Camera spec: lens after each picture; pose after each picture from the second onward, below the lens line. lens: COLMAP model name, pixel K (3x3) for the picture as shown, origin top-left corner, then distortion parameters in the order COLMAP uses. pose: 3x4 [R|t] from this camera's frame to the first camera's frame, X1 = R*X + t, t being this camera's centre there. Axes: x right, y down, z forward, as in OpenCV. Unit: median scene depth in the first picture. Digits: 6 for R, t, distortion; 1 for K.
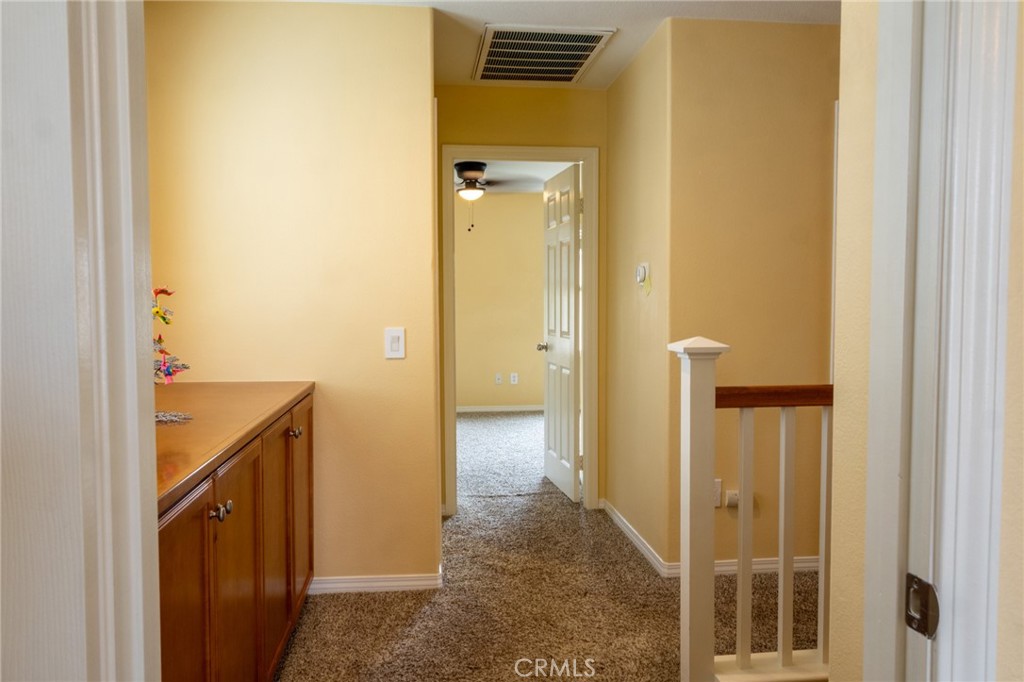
lens RADIAL K [[773.3, 0, 511.2], [0, 773.3, 341.1], [0, 0, 1]] dist [-0.001931, 0.010478]
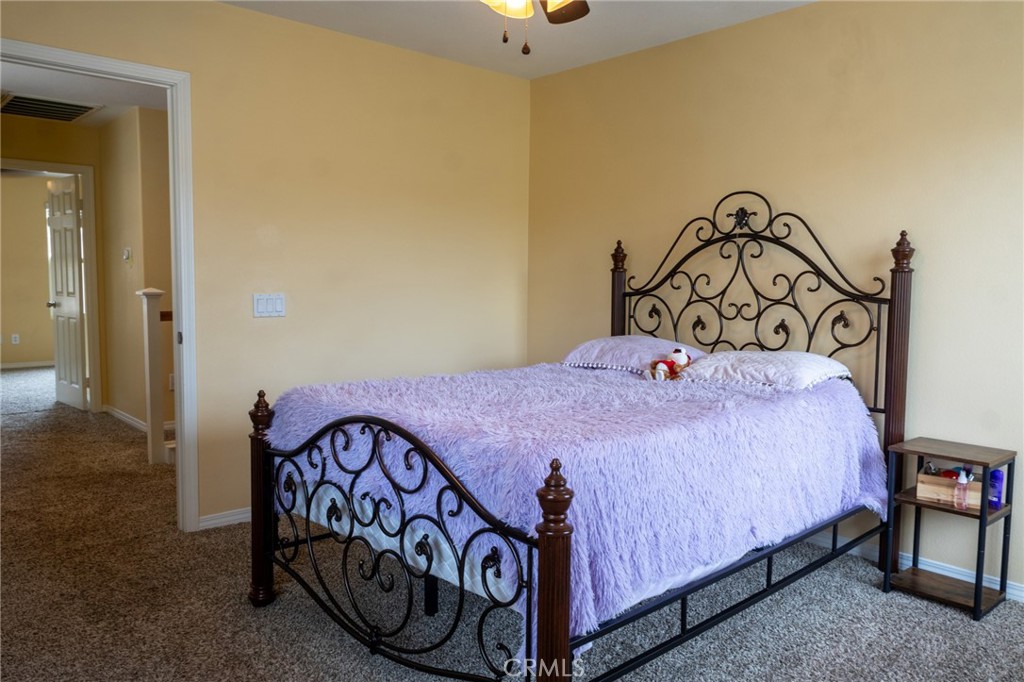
lens RADIAL K [[773.3, 0, 515.2], [0, 773.3, 345.1], [0, 0, 1]] dist [-0.001931, 0.010478]
pose [[0.822365, -0.035808, 0.567832, -0.070996], [0.014428, 0.999009, 0.042103, 0.037258], [-0.568777, -0.026431, 0.822067, -0.640057]]
